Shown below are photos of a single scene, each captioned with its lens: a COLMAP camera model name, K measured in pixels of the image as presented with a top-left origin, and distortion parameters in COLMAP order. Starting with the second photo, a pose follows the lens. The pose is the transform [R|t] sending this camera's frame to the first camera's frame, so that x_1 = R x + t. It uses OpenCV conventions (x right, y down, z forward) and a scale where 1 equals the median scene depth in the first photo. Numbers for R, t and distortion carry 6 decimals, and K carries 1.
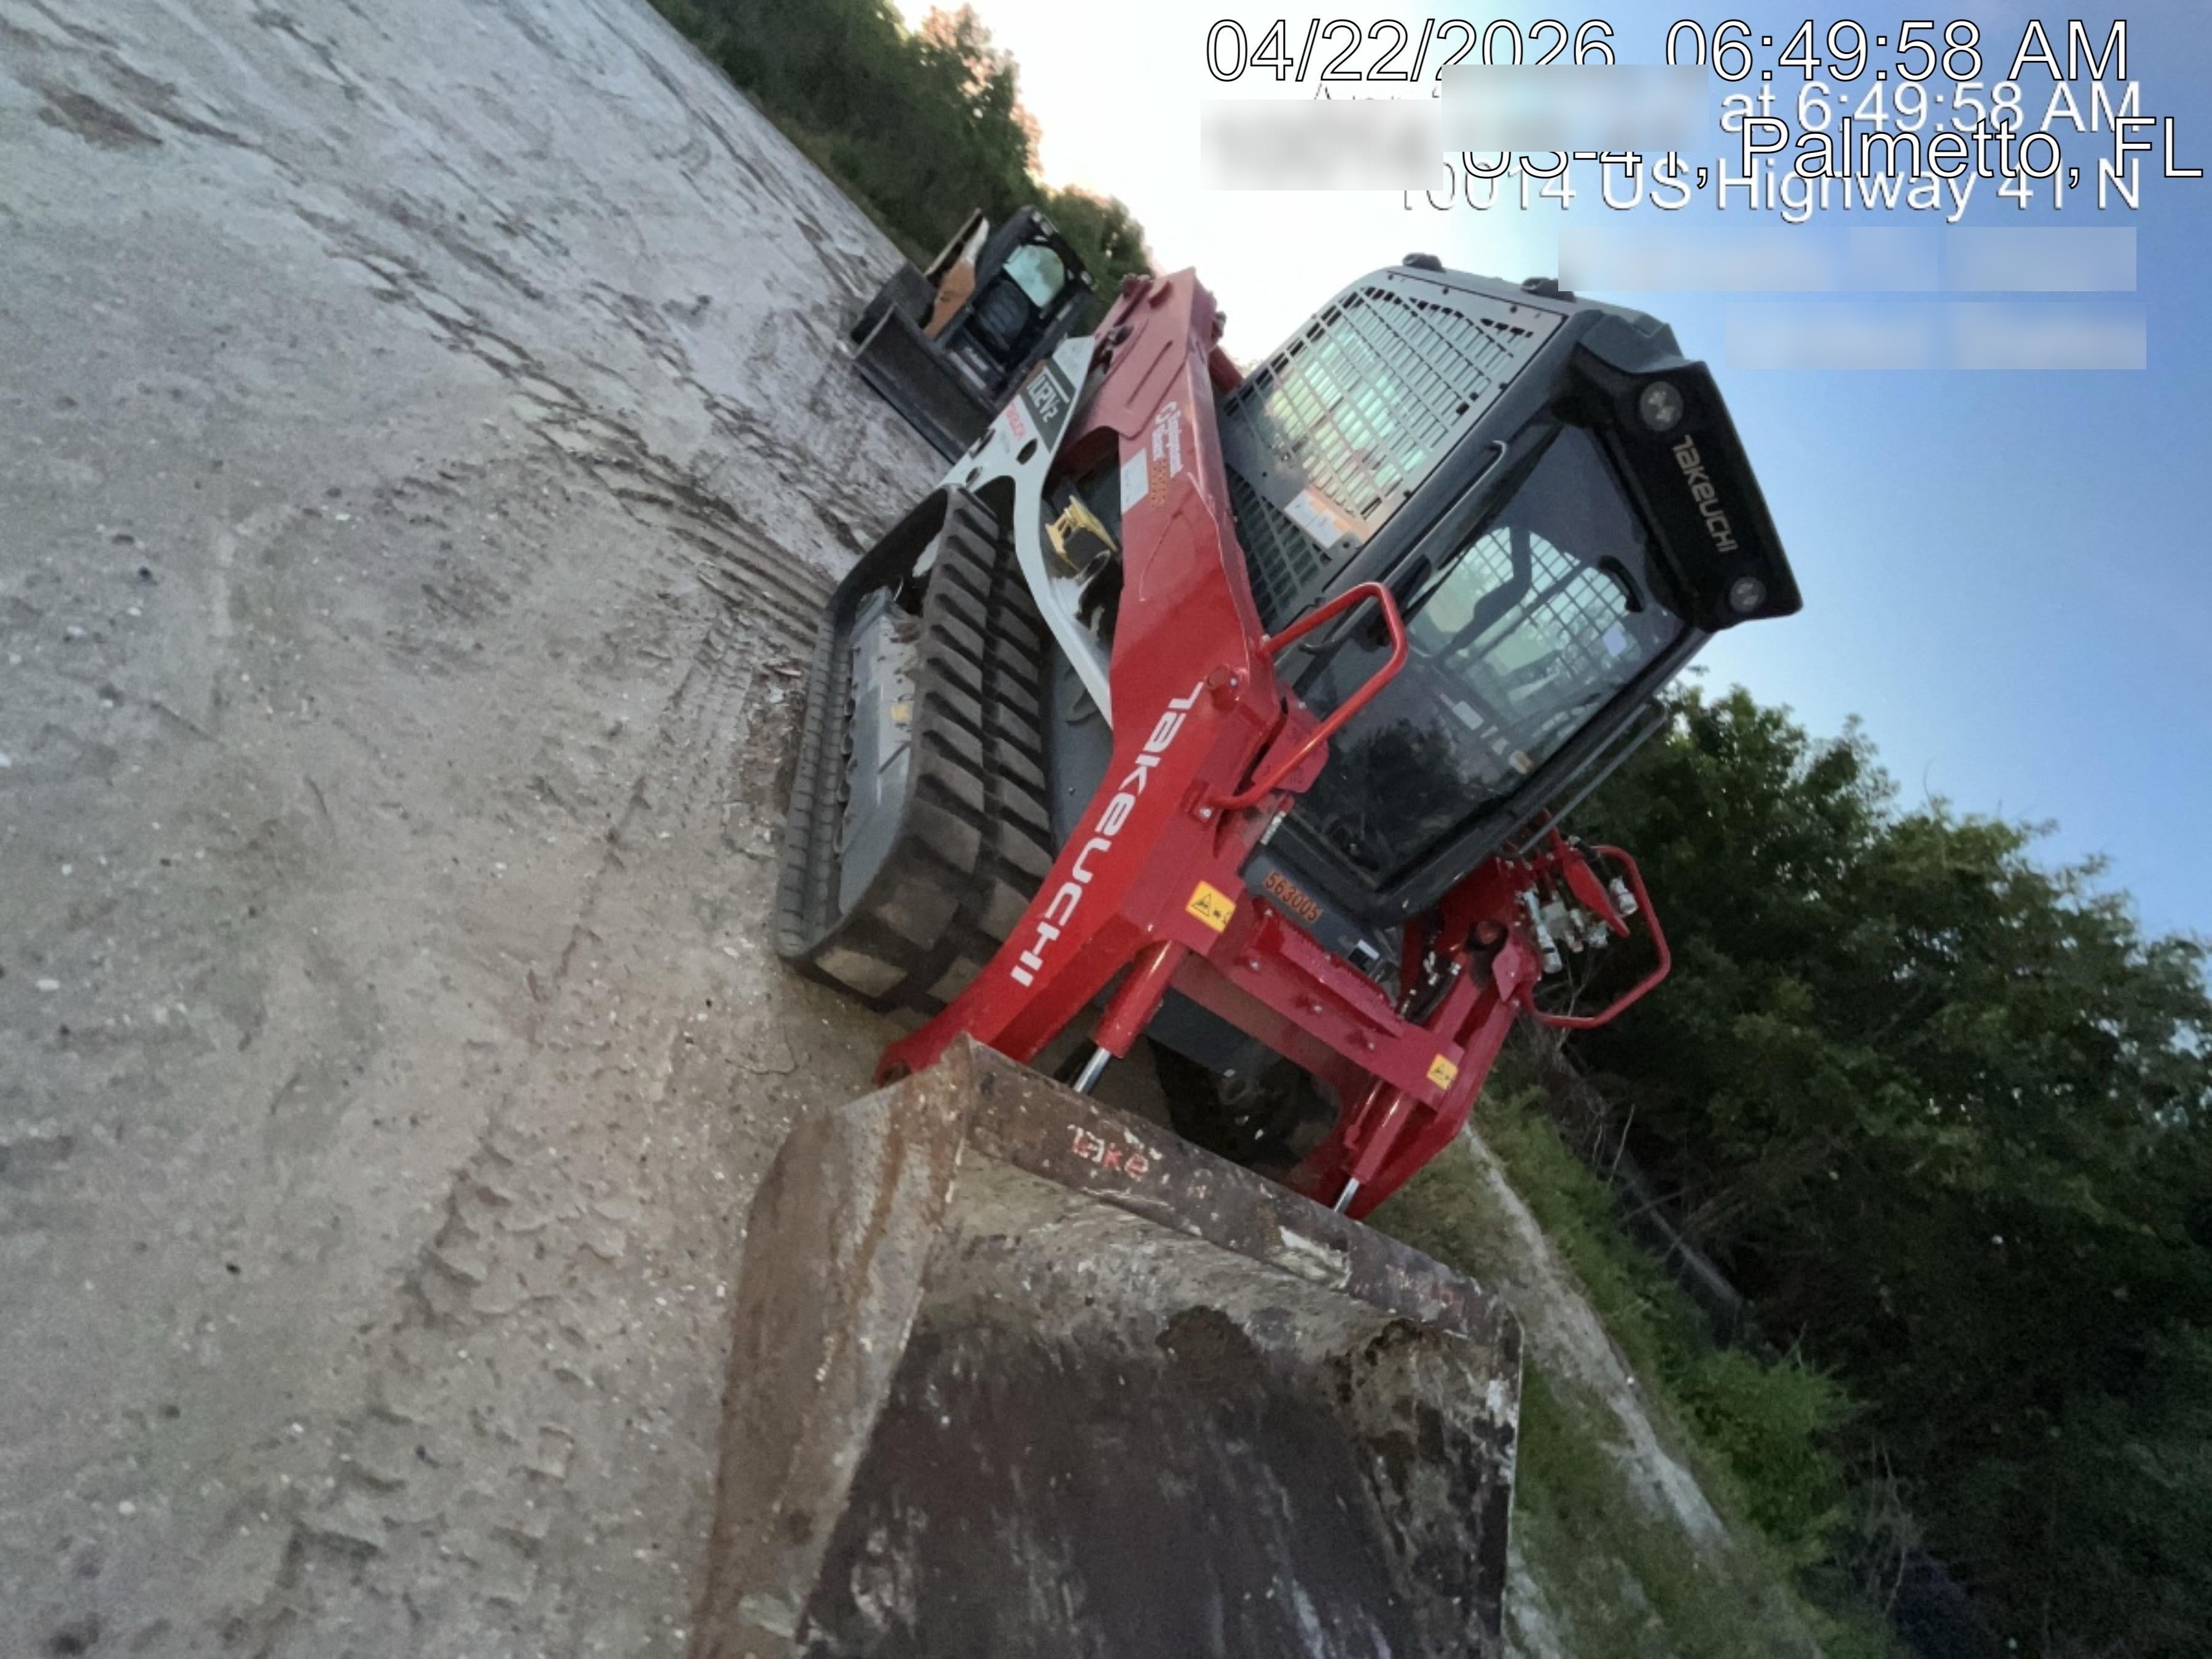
lens RADIAL K [[899.1, 0, 1104.8], [0, 899.1, 824.2], [0, 0, 1]] dist [-0.000003, 0.000314]
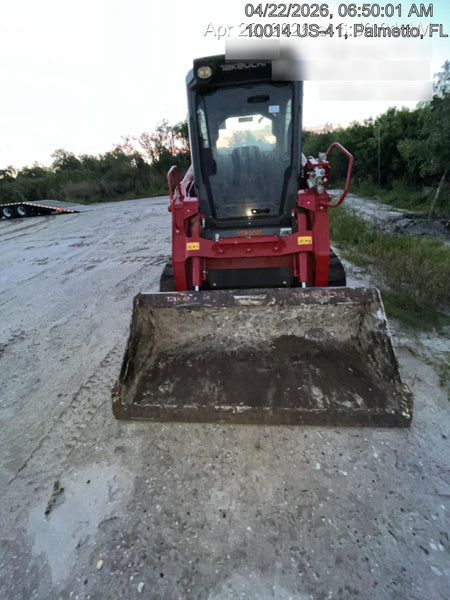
lens RADIAL K [[243.9, 0, 223.3], [0, 243.9, 296.5], [0, 0, 1]] dist [-0.000003, 0.000314]
pose [[0.604033, -0.556155, -0.570820, 0.731389], [0.482613, 0.825246, -0.293350, 0.696440], [0.634215, -0.098292, 0.766884, 0.134986]]
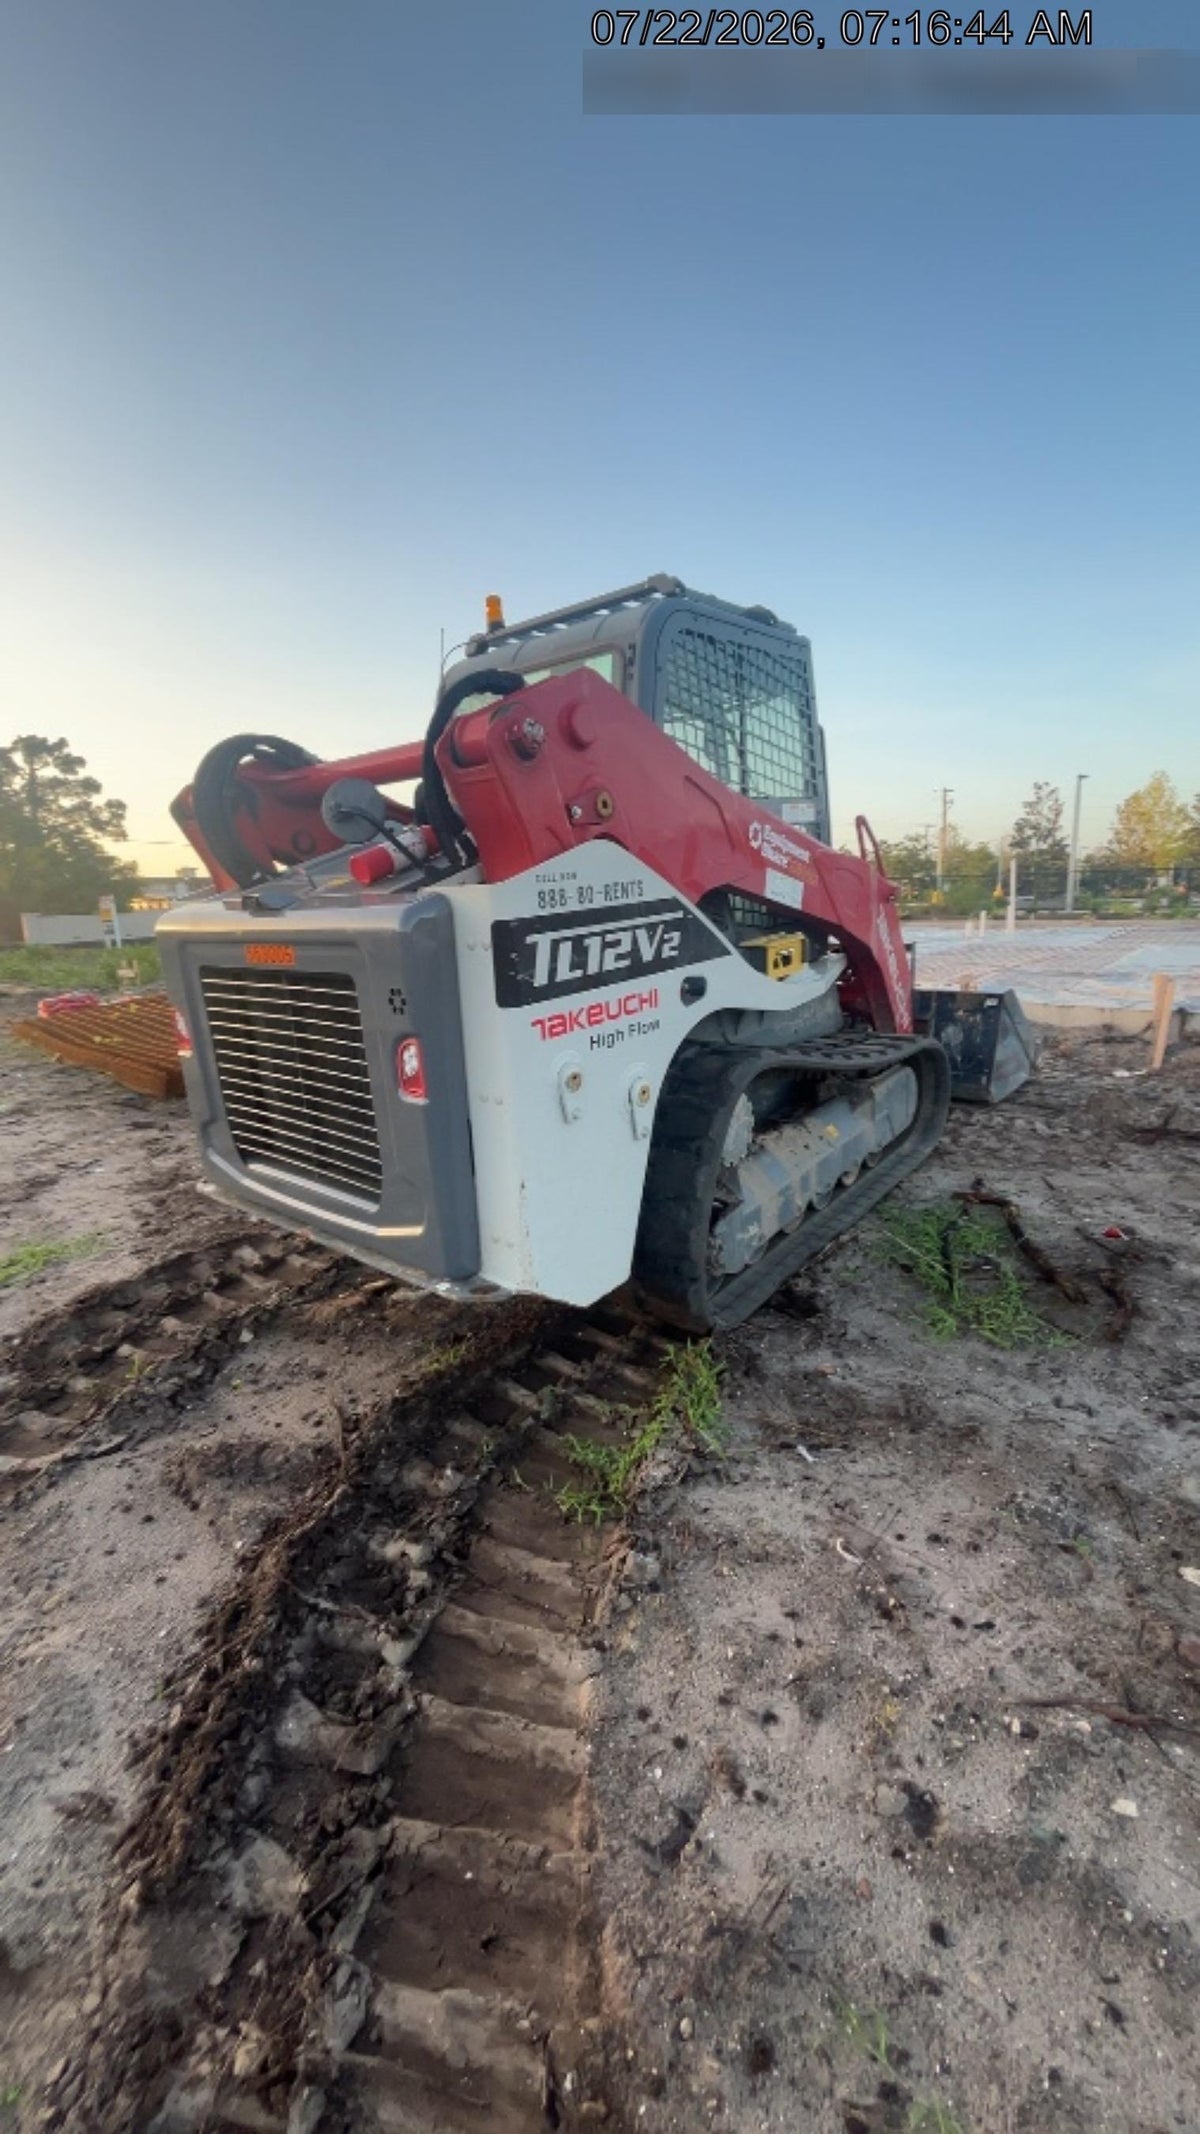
lens RADIAL K [[835.8, 0, 601.6], [0, 835.8, 1066.1], [0, 0, 1]] dist [-0.000503, -0.000288]
pose [[-0.454831, -0.799936, 0.391448, -0.674684], [0.033060, 0.424075, 0.905023, -1.804815], [-0.889964, 0.424574, -0.166436, 2.067001]]
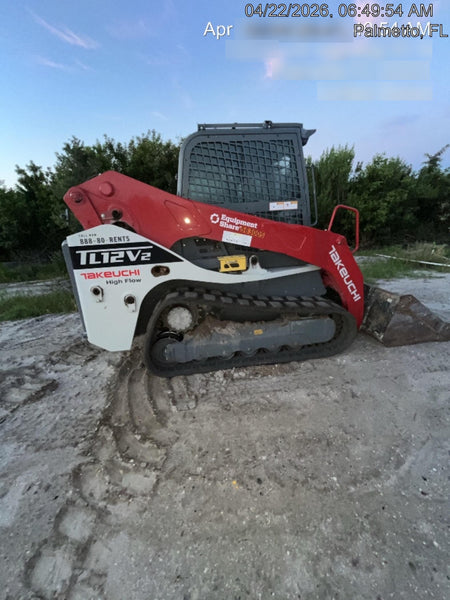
lens RADIAL K [[243.9, 0, 227.5], [0, 243.9, 297.7], [0, 0, 1]] dist [-0.000003, 0.000314]
pose [[0.052087, -0.899005, 0.434830, -0.746127], [0.551975, 0.388781, 0.737680, -1.326059], [-0.832232, 0.201592, 0.516479, 0.838460]]
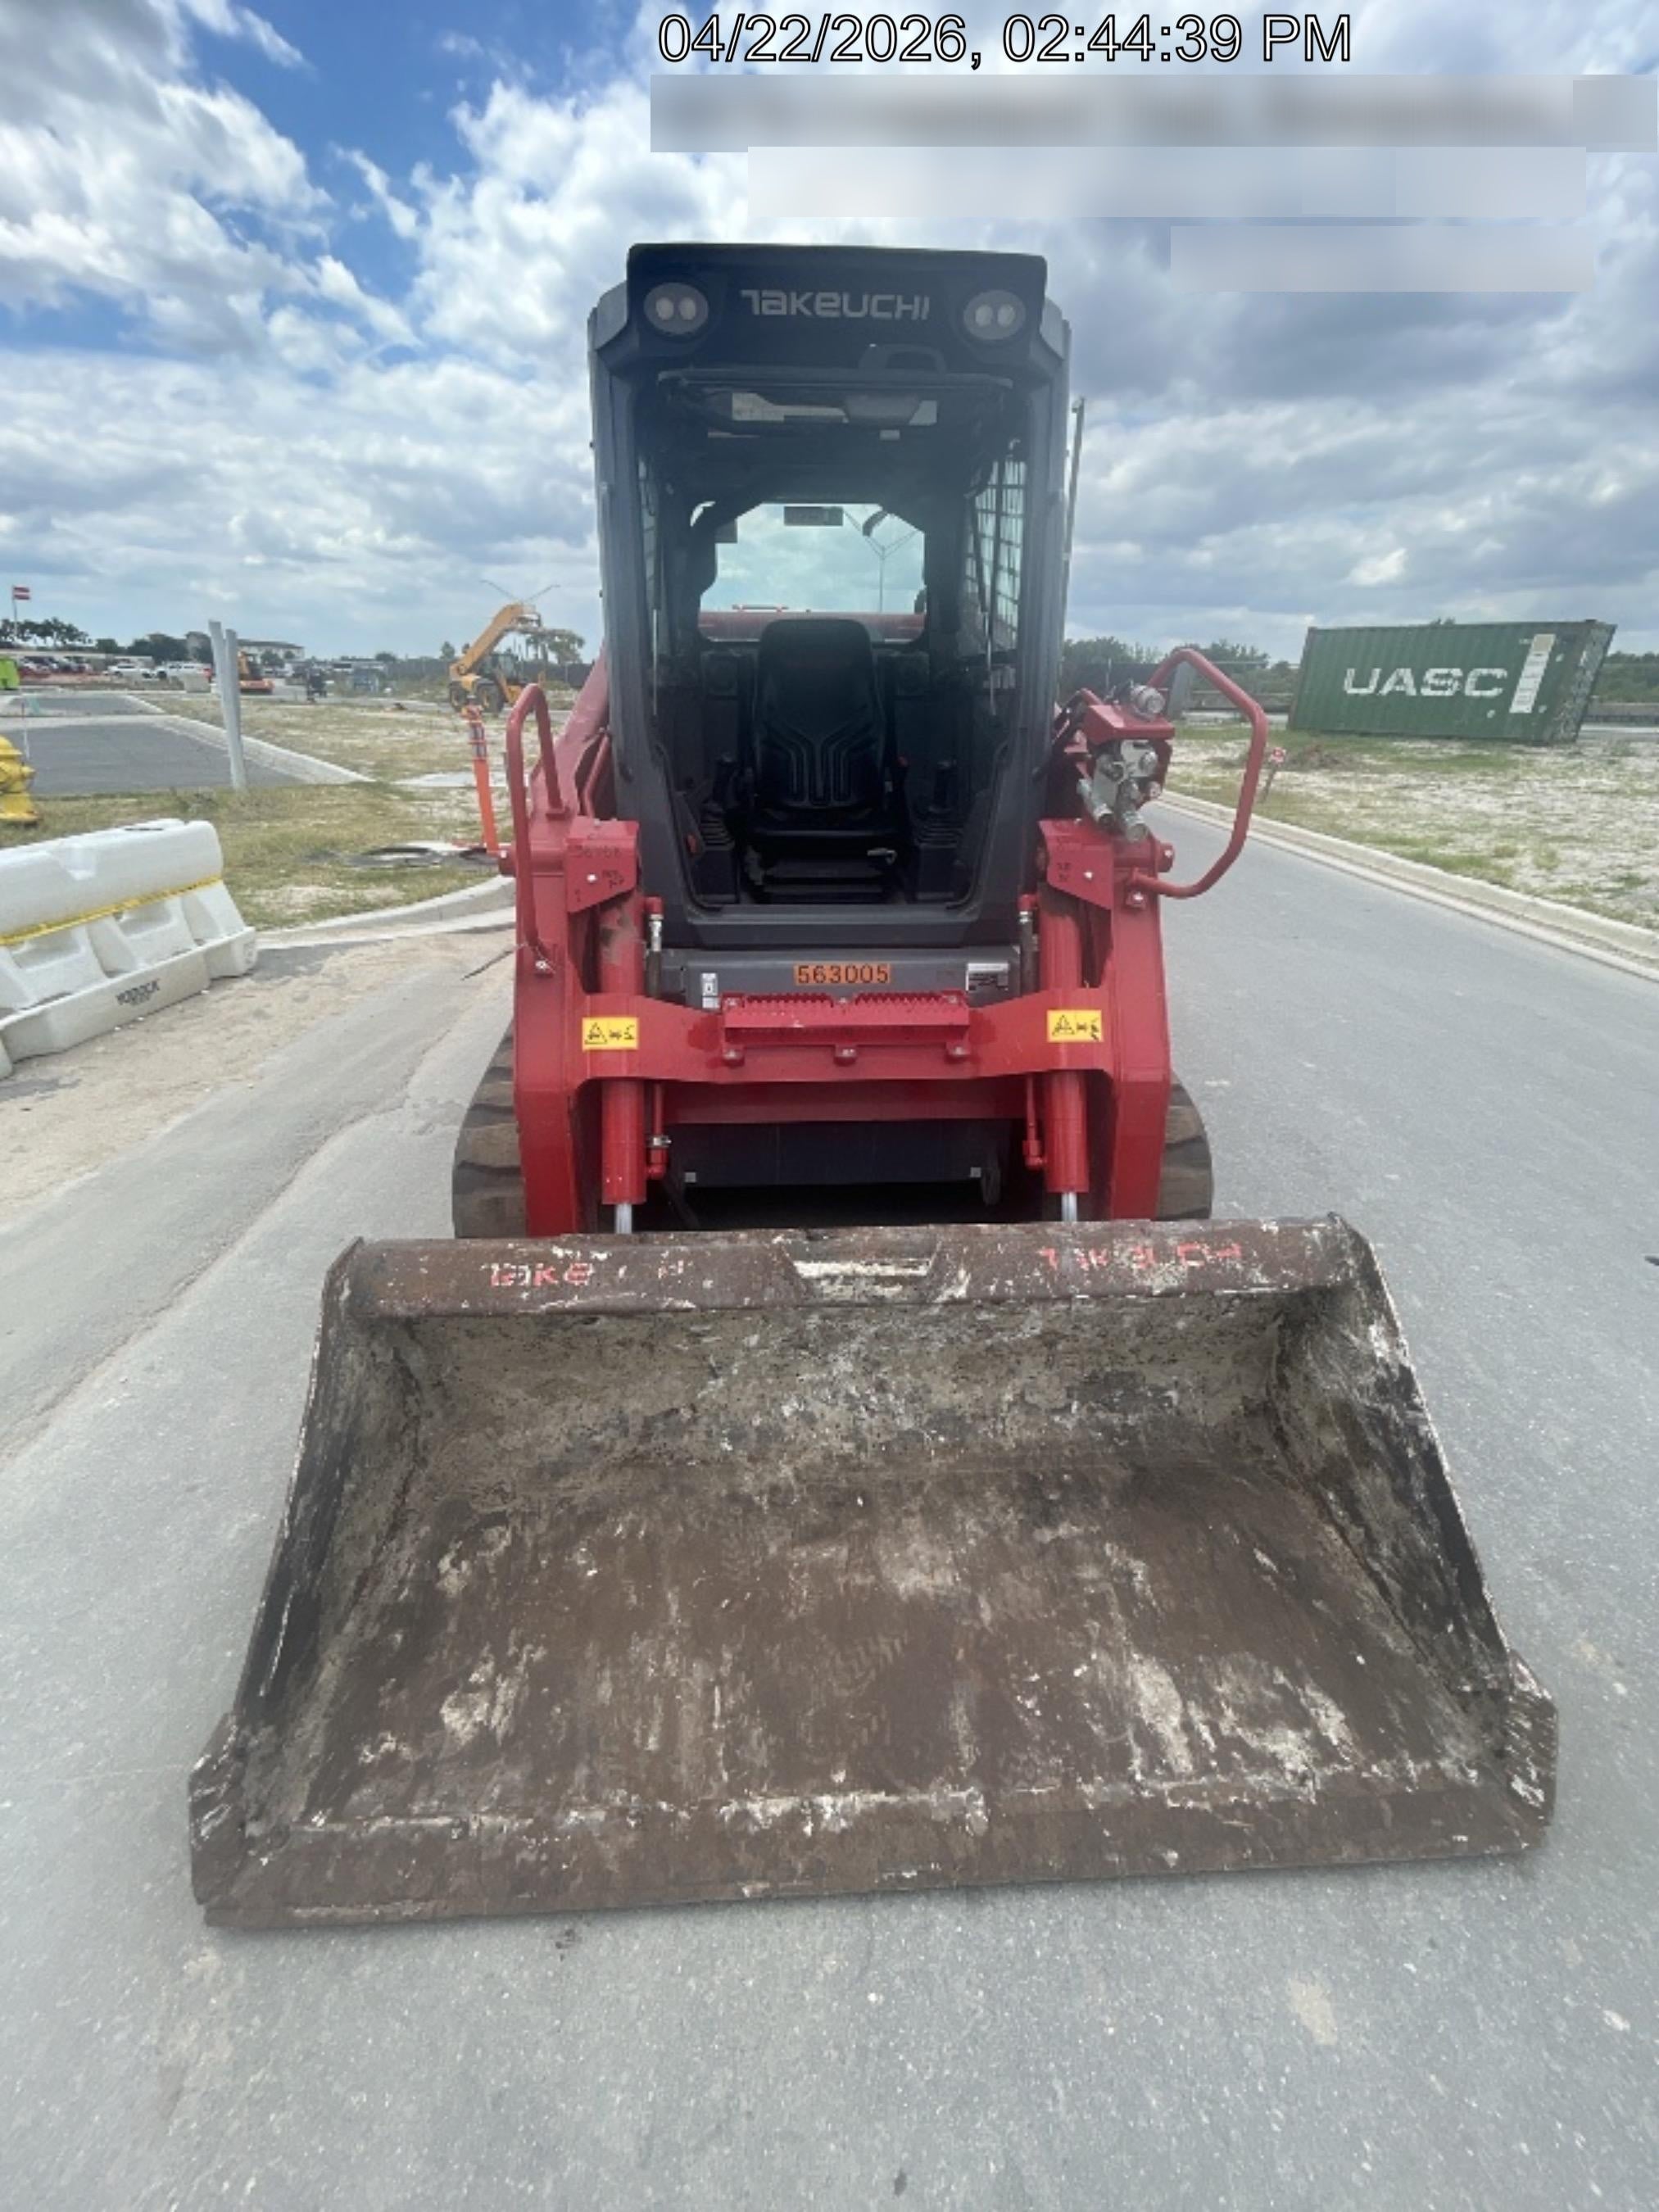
lens RADIAL K [[899.1, 0, 816.8], [0, 899.1, 1106.7], [0, 0, 1]] dist [-0.000003, 0.000314]
pose [[0.689031, -0.571320, -0.445903, 0.662785], [0.517801, 0.818564, -0.248666, 0.521092], [0.507068, -0.059551, 0.859846, 0.222576]]
